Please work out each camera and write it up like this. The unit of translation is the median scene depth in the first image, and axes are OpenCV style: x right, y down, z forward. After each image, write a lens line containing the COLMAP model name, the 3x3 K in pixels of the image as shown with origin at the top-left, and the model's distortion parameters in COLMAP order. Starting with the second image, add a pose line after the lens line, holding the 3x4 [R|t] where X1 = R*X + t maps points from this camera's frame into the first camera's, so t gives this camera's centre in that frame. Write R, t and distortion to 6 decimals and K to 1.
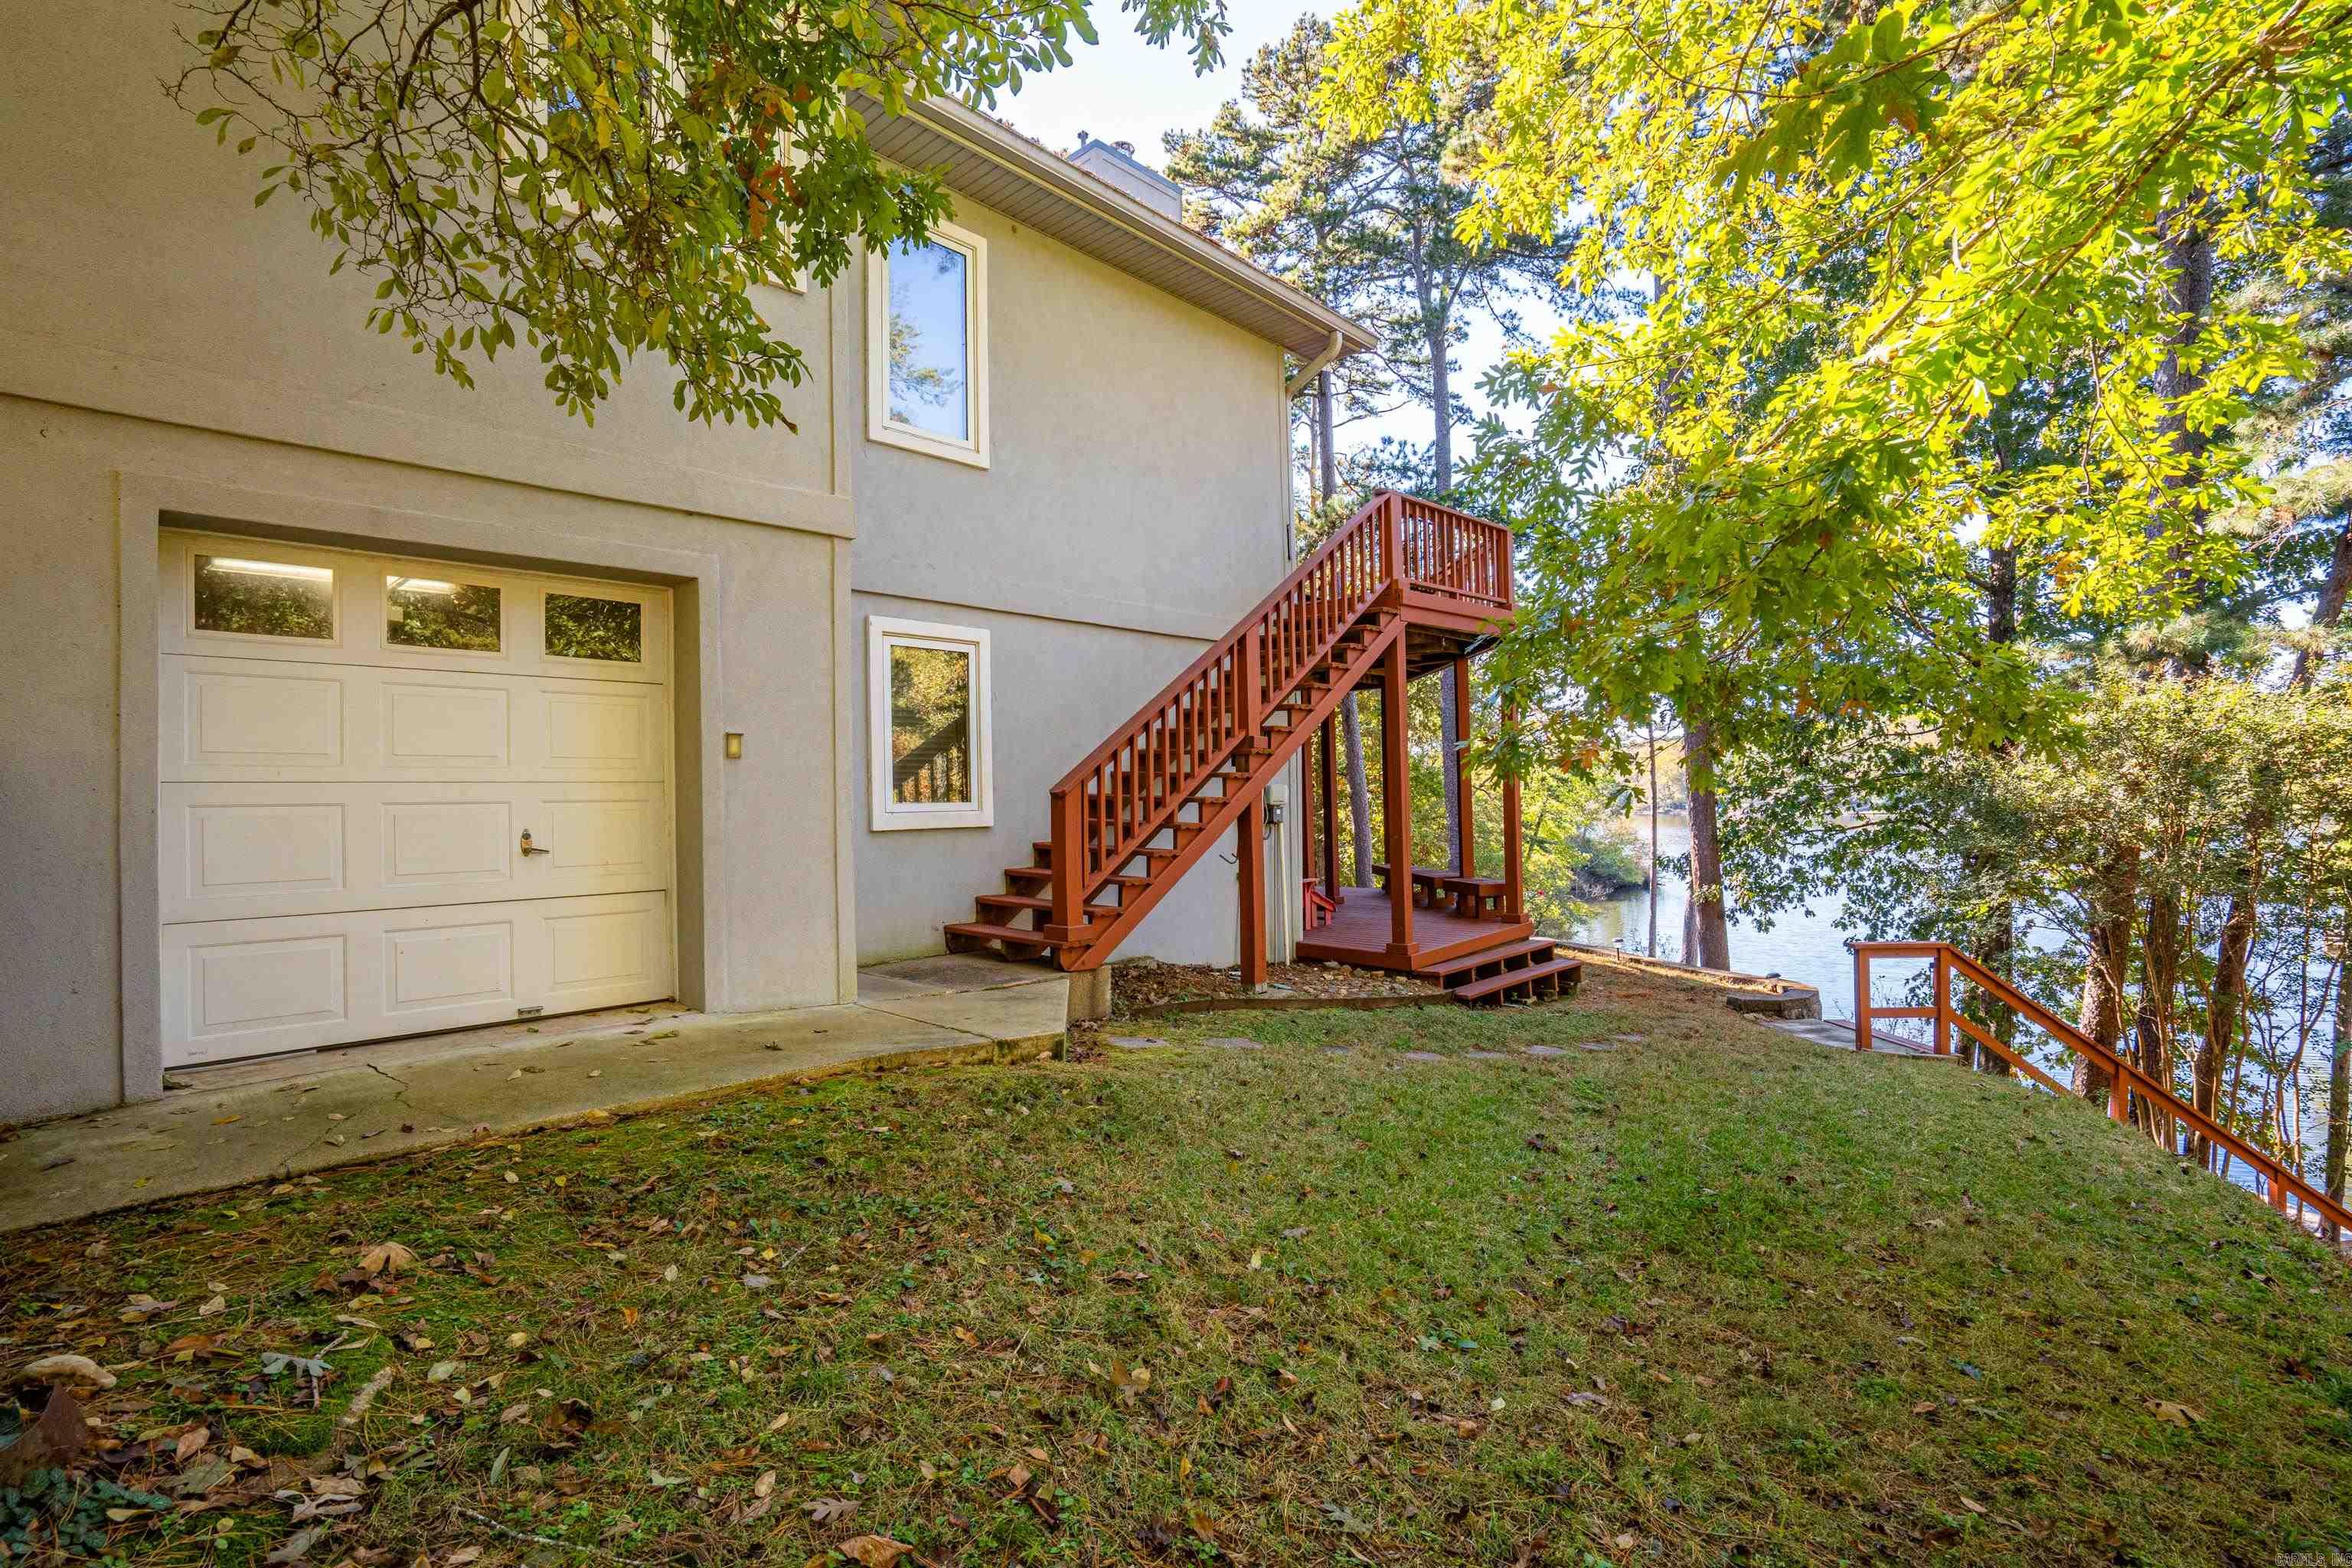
lens RADIAL K [[1059.2, 0, 1176.0], [0, 1059.2, 784.0], [0, 0, 1]] dist [-0.008636, 0.000821]
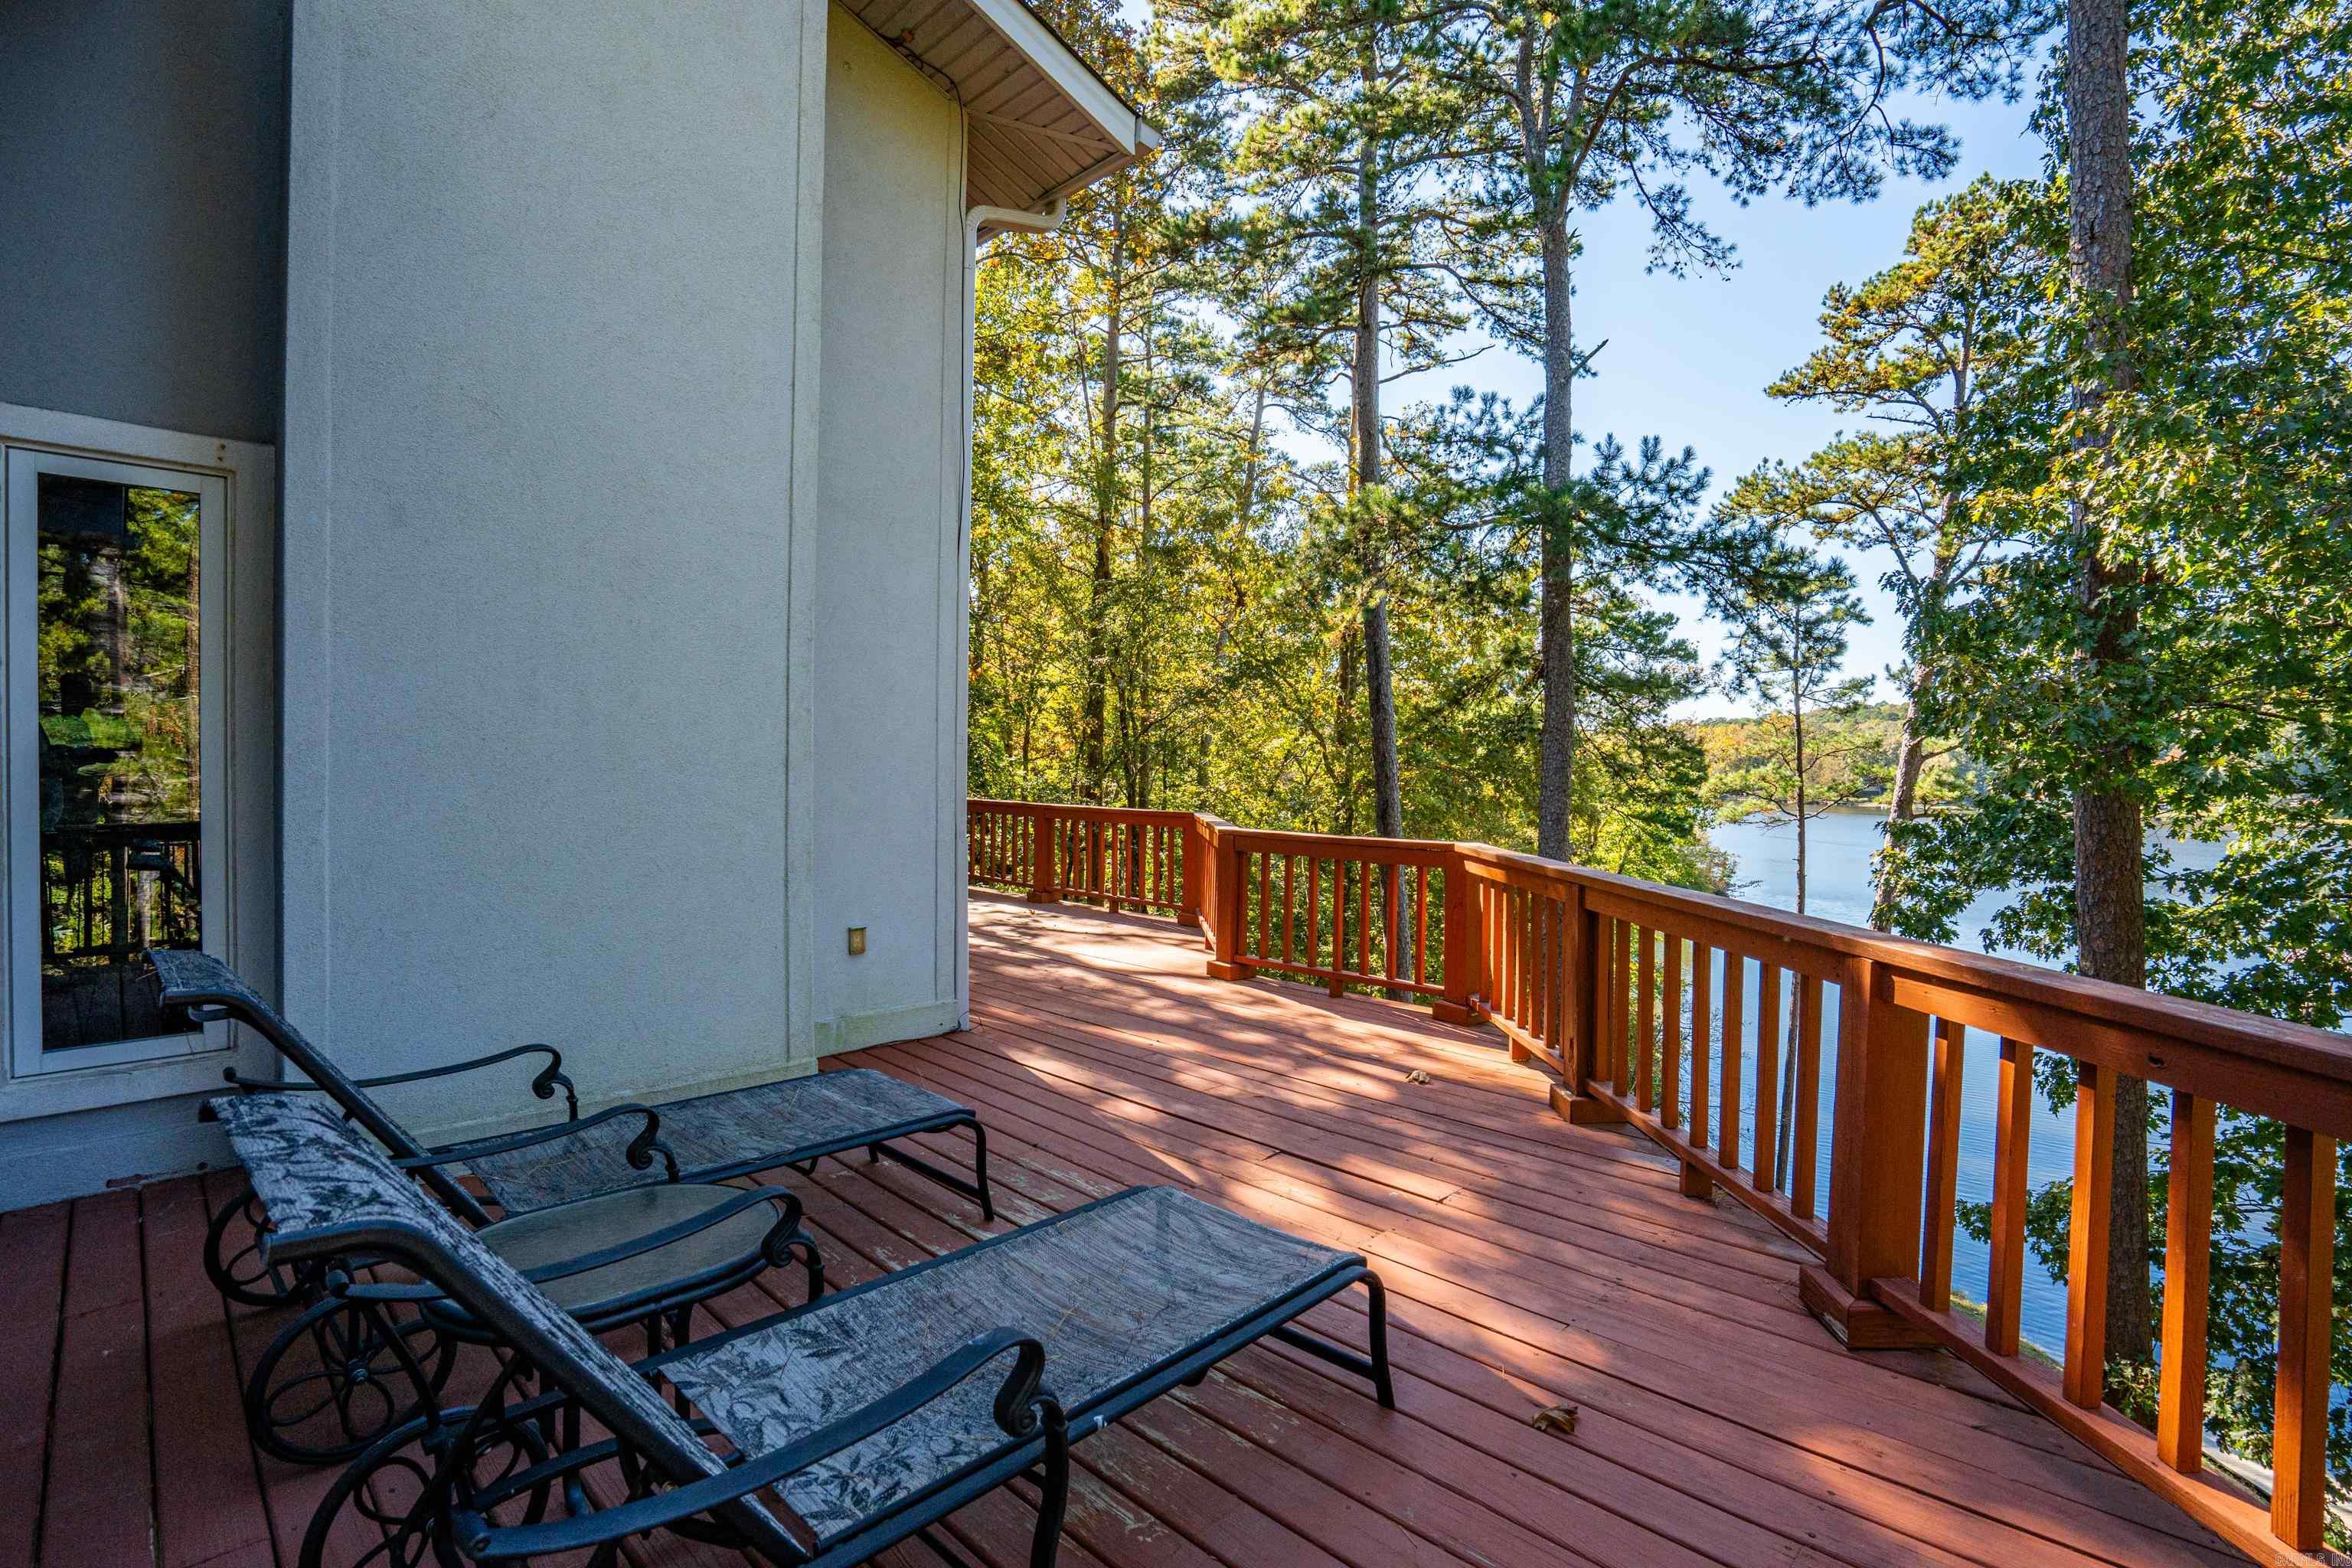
lens RADIAL K [[1059.2, 0, 1176.0], [0, 1059.2, 784.0], [0, 0, 1]] dist [-0.008636, 0.000821]
pose [[0.998490, 0.034398, -0.042842, 0.063677], [-0.033264, 0.999085, 0.026901, -0.103092], [0.043728, -0.025435, 0.998720, 0.351362]]
